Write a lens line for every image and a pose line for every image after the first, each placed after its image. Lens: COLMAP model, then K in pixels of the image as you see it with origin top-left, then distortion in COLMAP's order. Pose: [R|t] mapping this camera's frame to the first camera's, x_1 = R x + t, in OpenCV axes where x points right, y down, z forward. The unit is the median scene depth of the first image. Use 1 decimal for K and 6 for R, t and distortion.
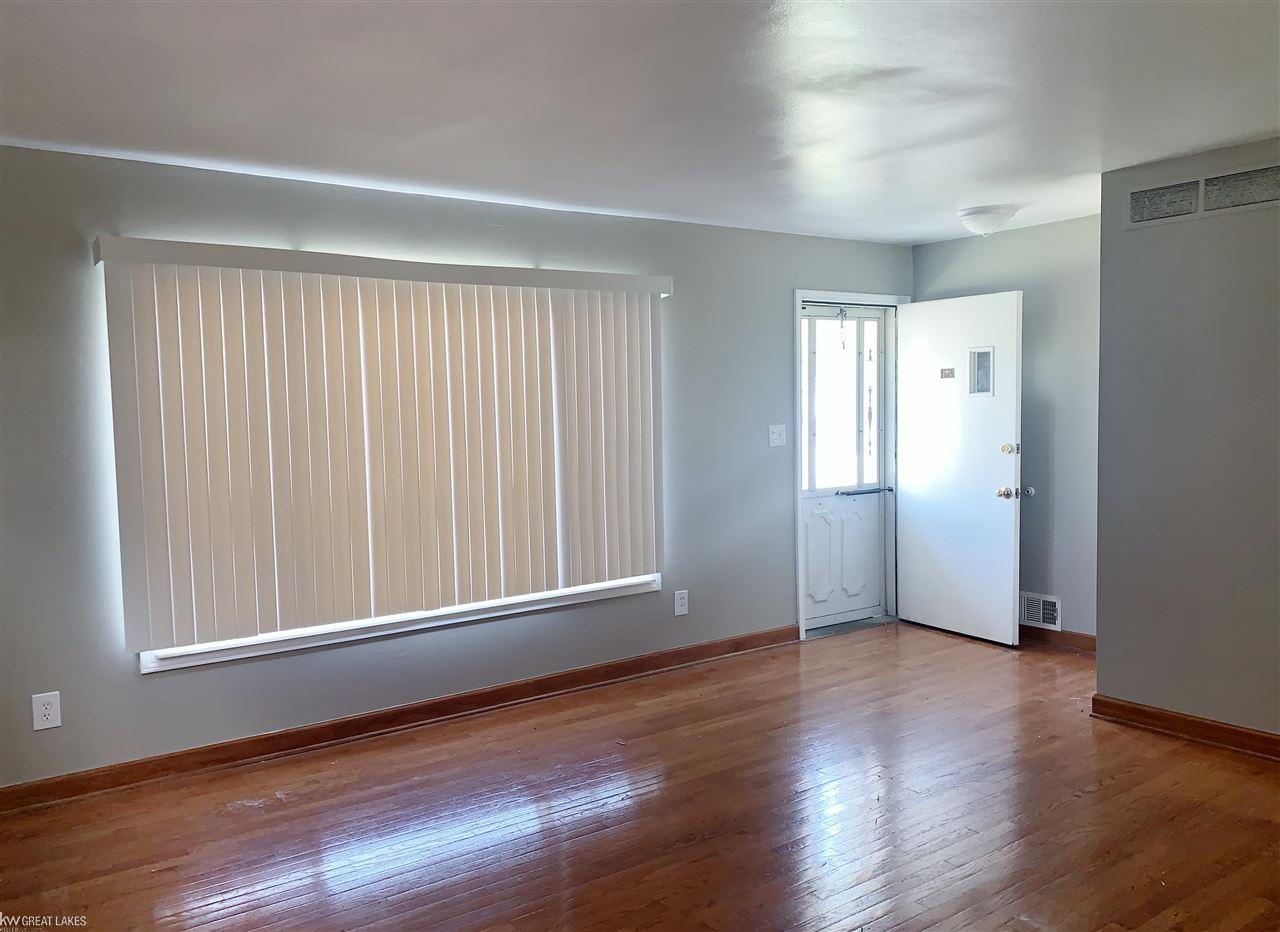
lens RADIAL K [[1012.1, 0, 640.0], [0, 1012.1, 466.0], [0, 0, 1]] dist [0.003154, 0.002182]
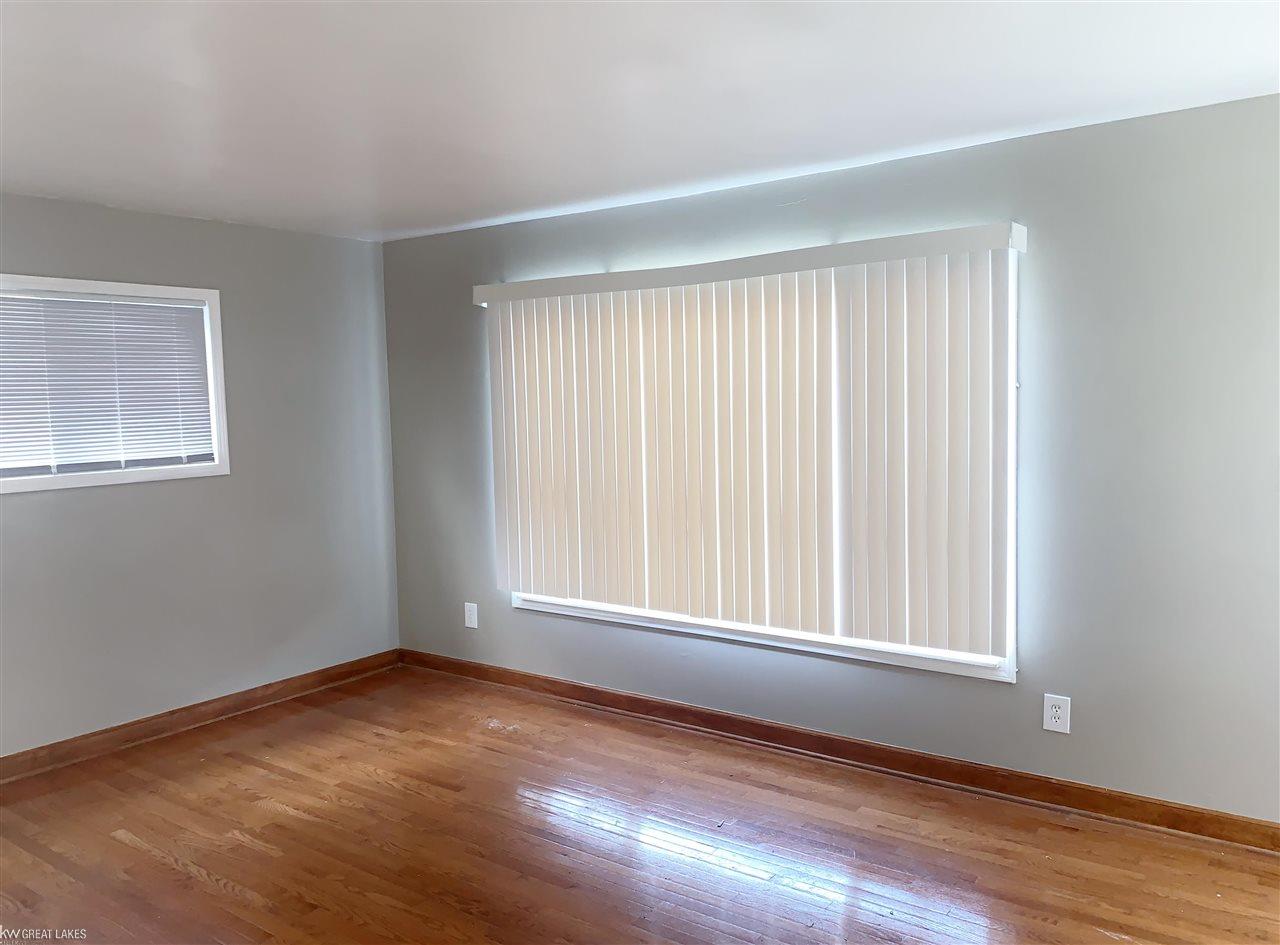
lens RADIAL K [[1004.4, 0, 640.0], [0, 1004.4, 472.5], [0, 0, 1]] dist [0.120545, -0.199976]
pose [[0.286854, 0.086890, -0.954026, 0.687615], [-0.043912, 0.996024, 0.077512, -0.070924], [0.956967, 0.019659, 0.289529, 0.643962]]
